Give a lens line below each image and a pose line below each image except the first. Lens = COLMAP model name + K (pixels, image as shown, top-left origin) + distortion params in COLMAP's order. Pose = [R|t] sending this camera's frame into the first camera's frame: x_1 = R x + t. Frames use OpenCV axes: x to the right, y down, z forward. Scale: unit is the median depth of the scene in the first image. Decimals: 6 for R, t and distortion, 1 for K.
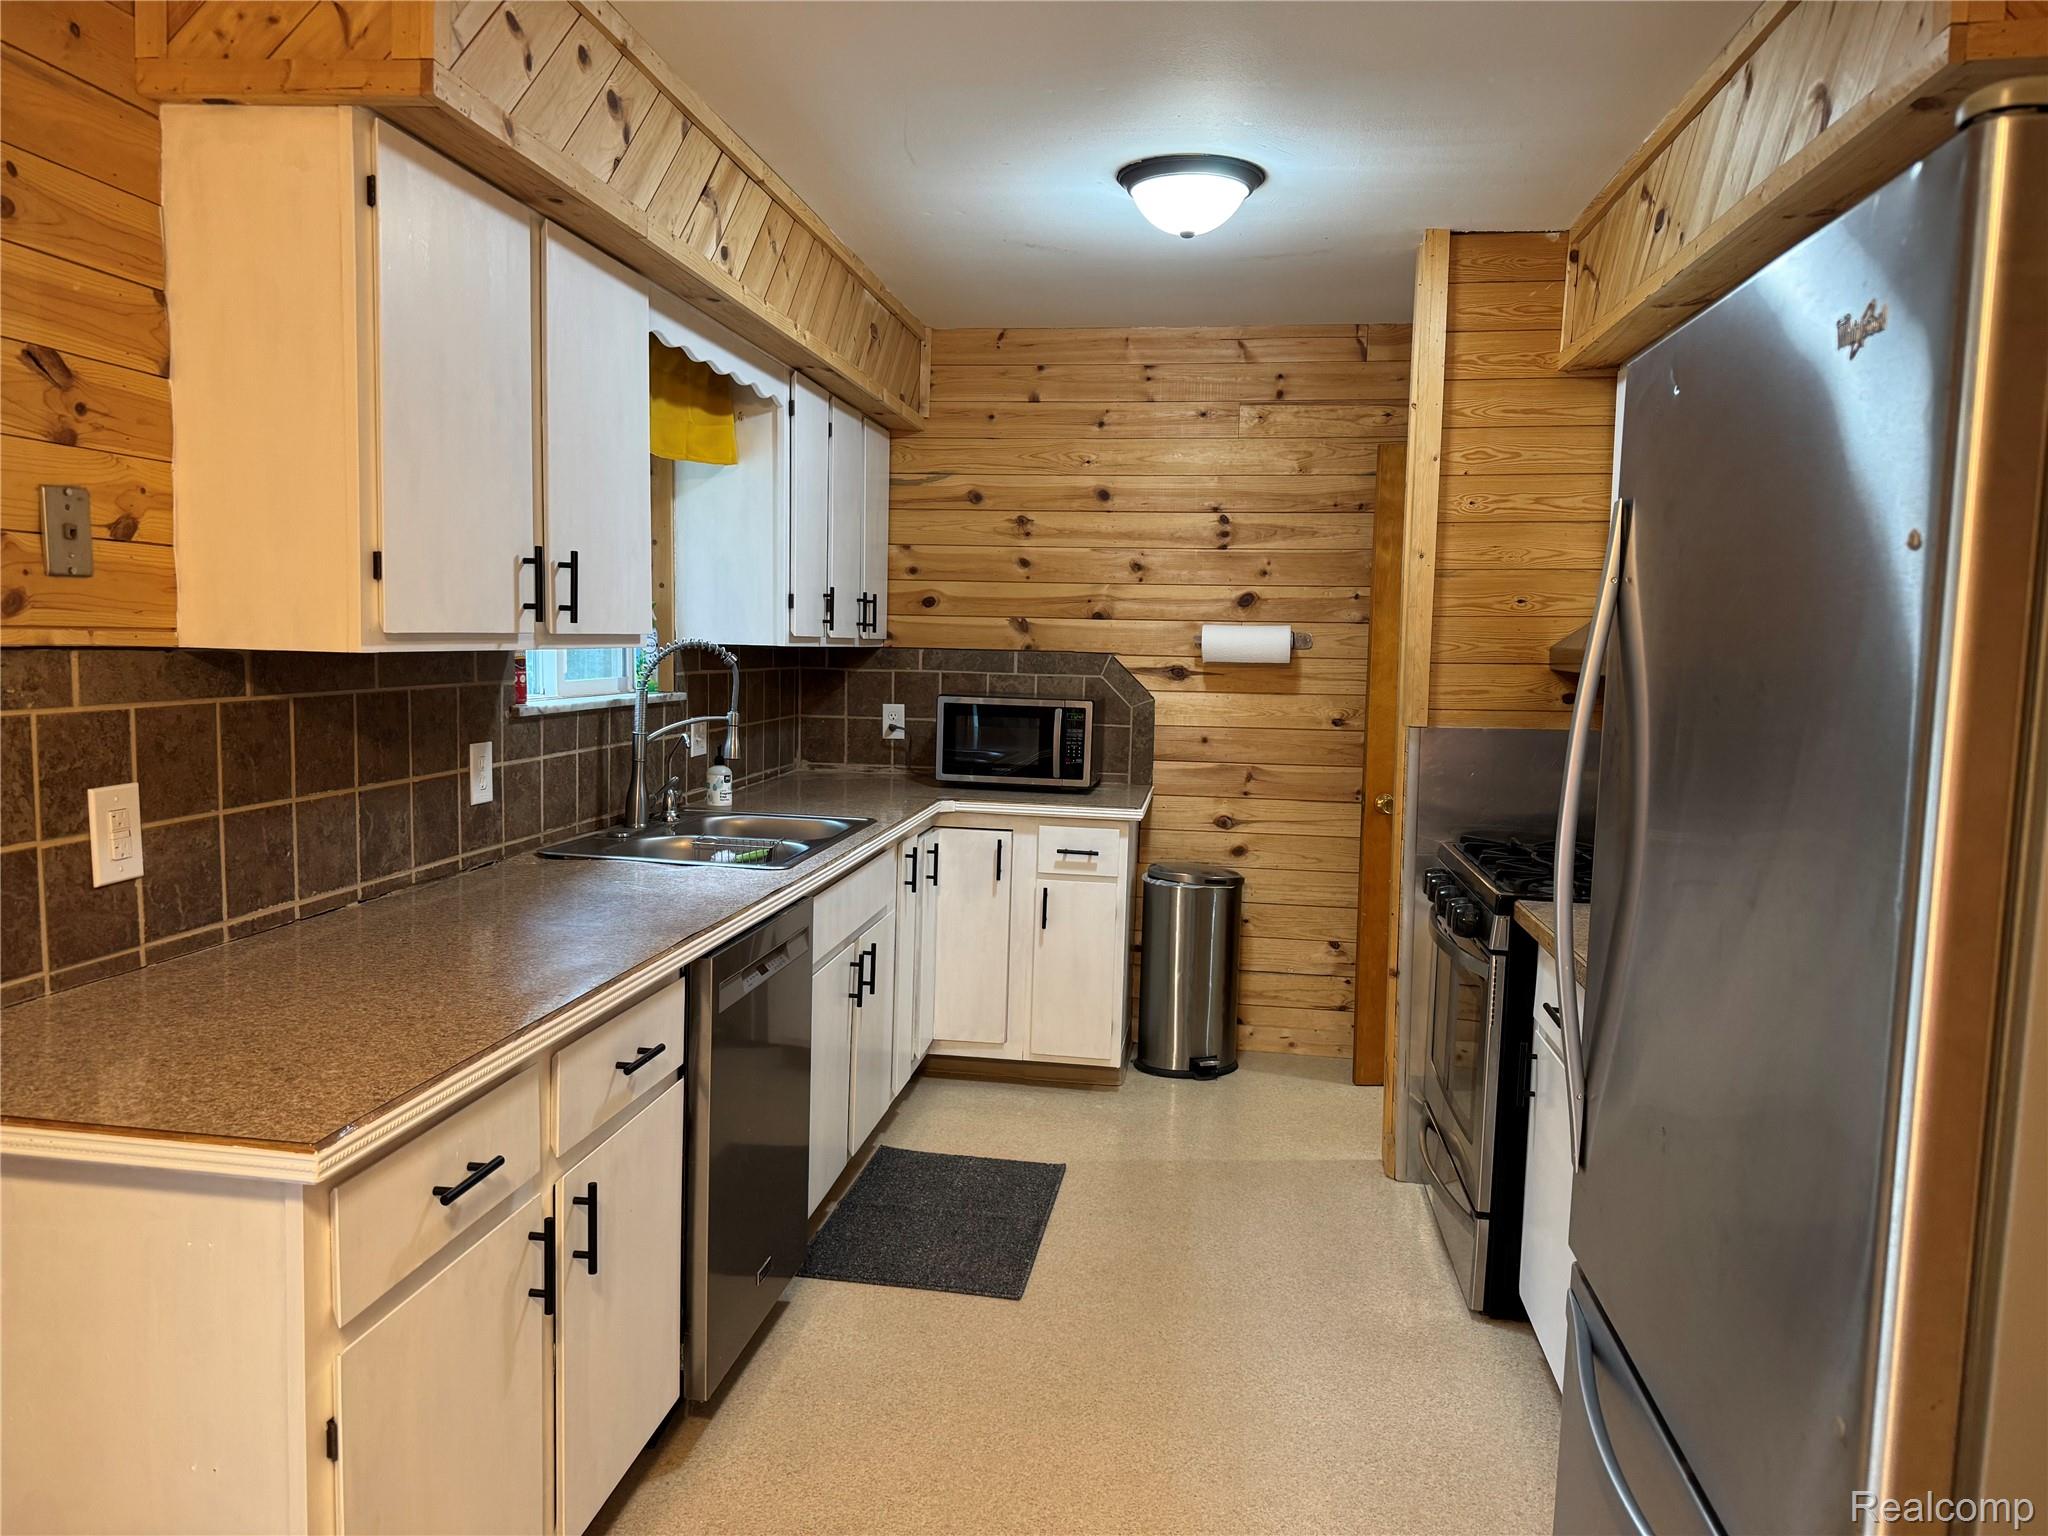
lens RADIAL K [[1457.1, 0, 1021.3], [0, 1457.1, 785.5], [0, 0, 1]] dist [-0.007073, -0.004964]
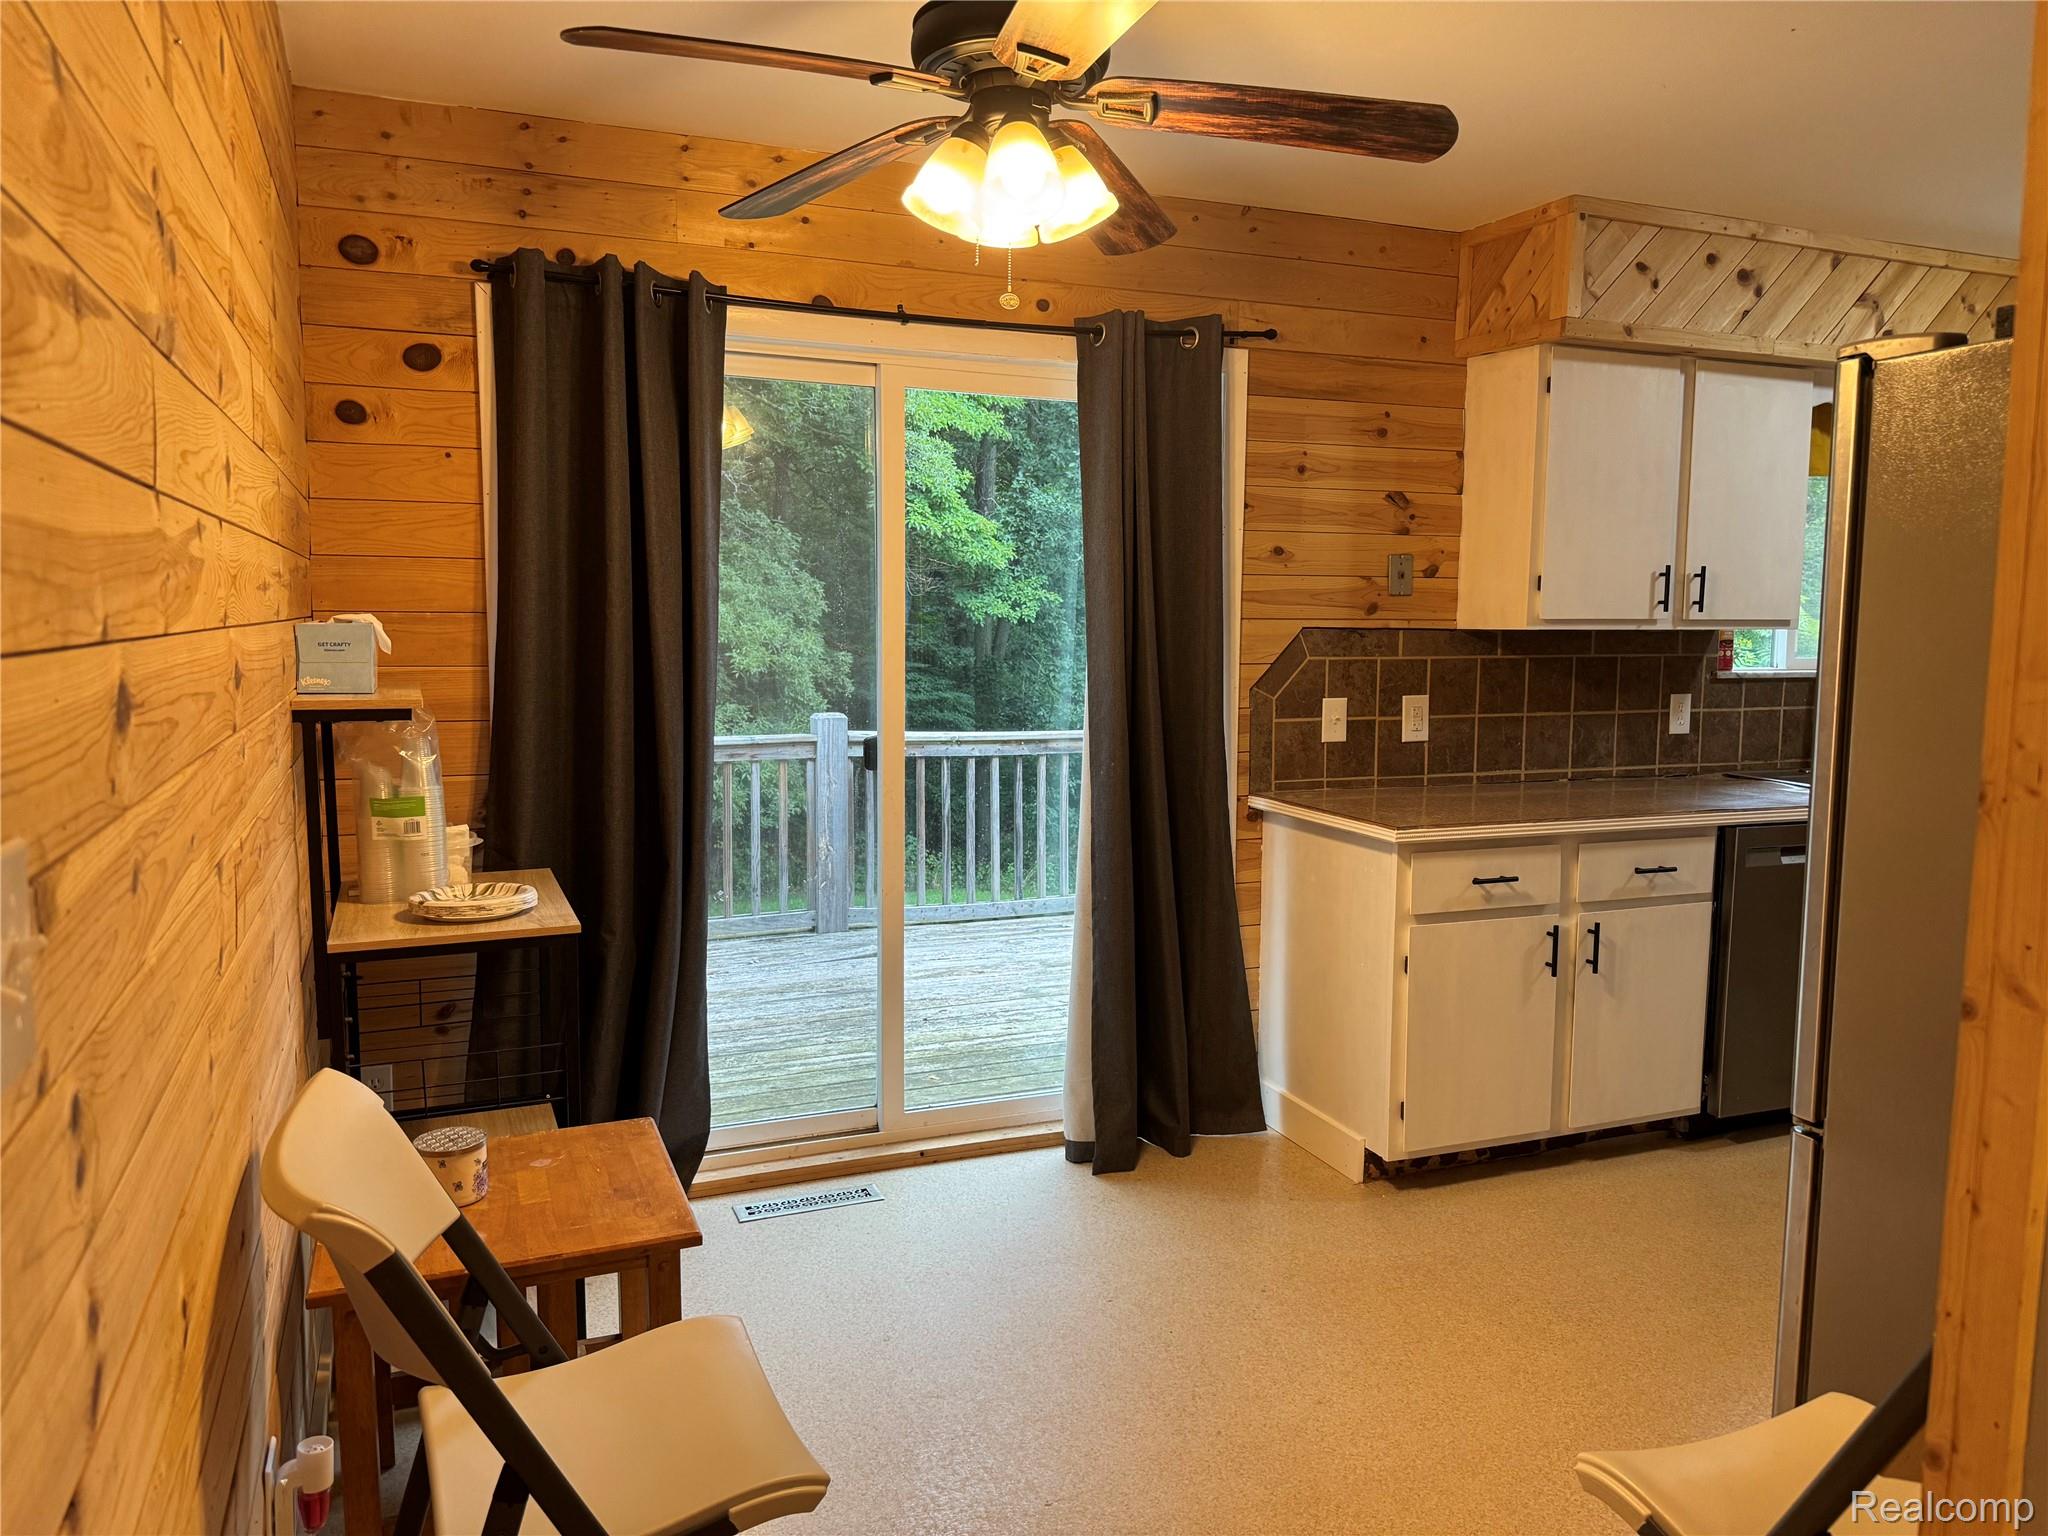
lens RADIAL K [[1457.1, 0, 1014.8], [0, 1457.1, 771.1], [0, 0, 1]] dist [-0.007073, -0.004964]
pose [[0.492650, 0.061485, -0.868053, 0.790976], [-0.079882, 0.996485, 0.025246, 0.088477], [0.866553, 0.056904, 0.495830, -0.458760]]
